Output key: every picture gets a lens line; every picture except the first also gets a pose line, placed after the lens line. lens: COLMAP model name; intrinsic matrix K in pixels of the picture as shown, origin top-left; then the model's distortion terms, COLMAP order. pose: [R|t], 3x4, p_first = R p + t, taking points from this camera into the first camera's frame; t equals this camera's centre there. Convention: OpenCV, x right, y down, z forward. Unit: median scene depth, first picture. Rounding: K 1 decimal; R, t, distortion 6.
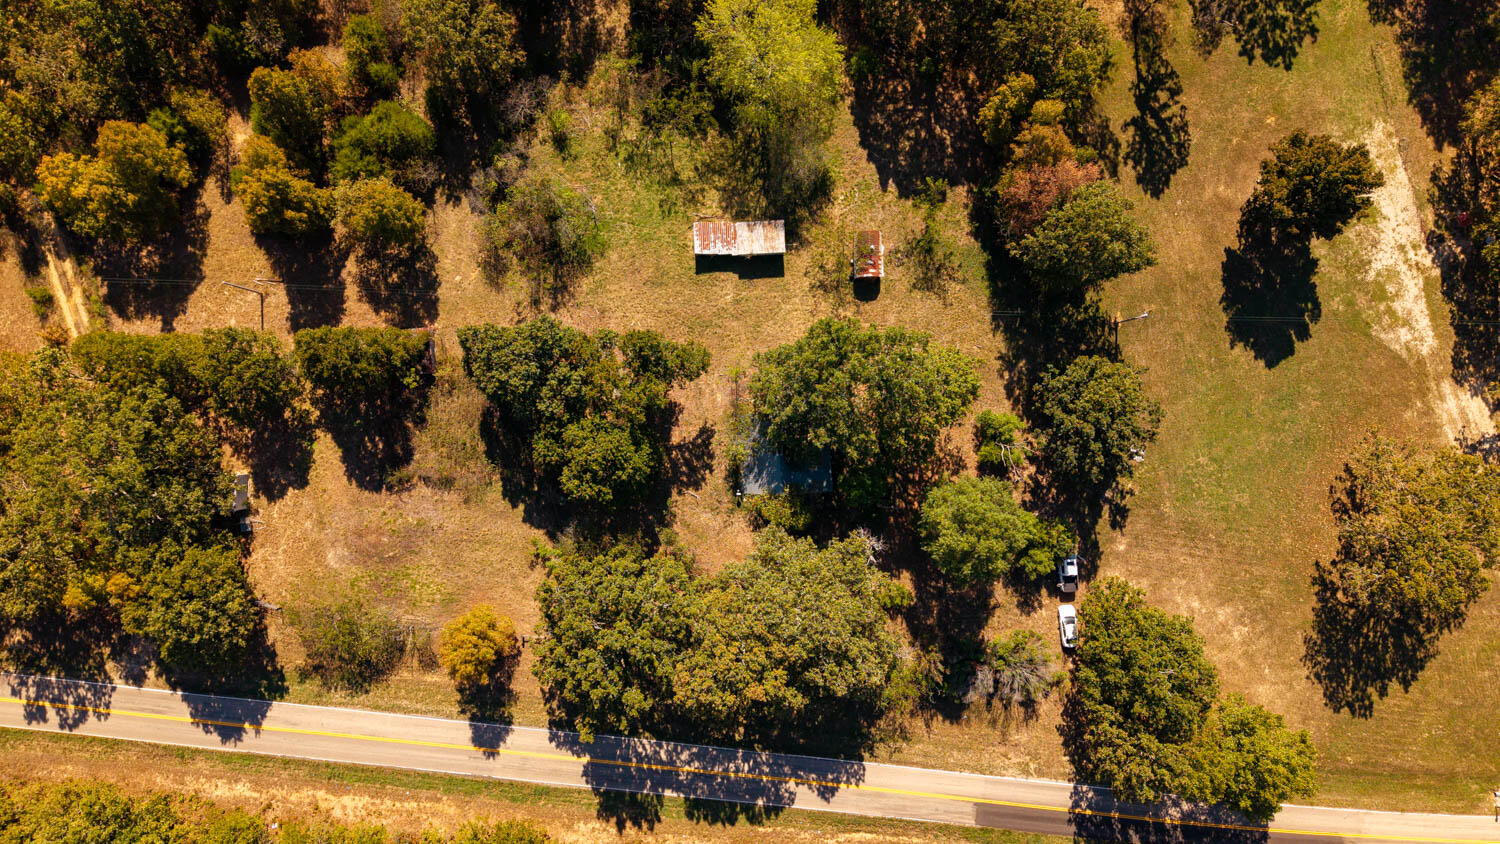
lens RADIAL K [[1037.3, 0, 745.2], [0, 1037.3, 436.3], [0, 0, 1]] dist [-0.011726, -0.012467]
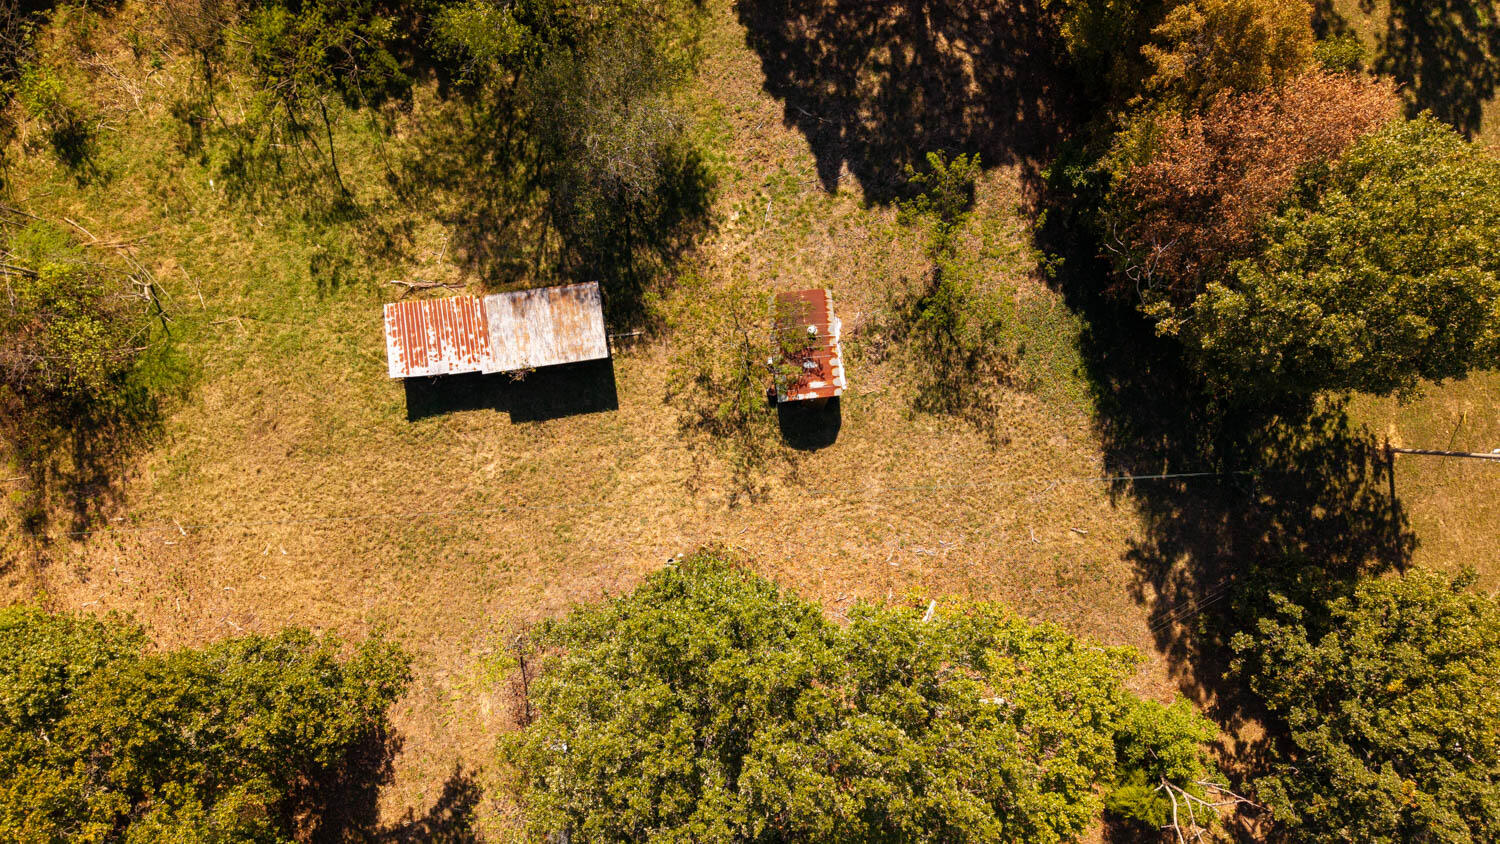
lens RADIAL K [[1037.3, 0, 754.6], [0, 1037.3, 408.8], [0, 0, 1]] dist [-0.011726, -0.012467]
pose [[0.996510, -0.083382, 0.003967, 0.093492], [0.083449, 0.996280, -0.021508, -0.140597], [-0.002159, 0.021764, 0.999761, 0.571662]]
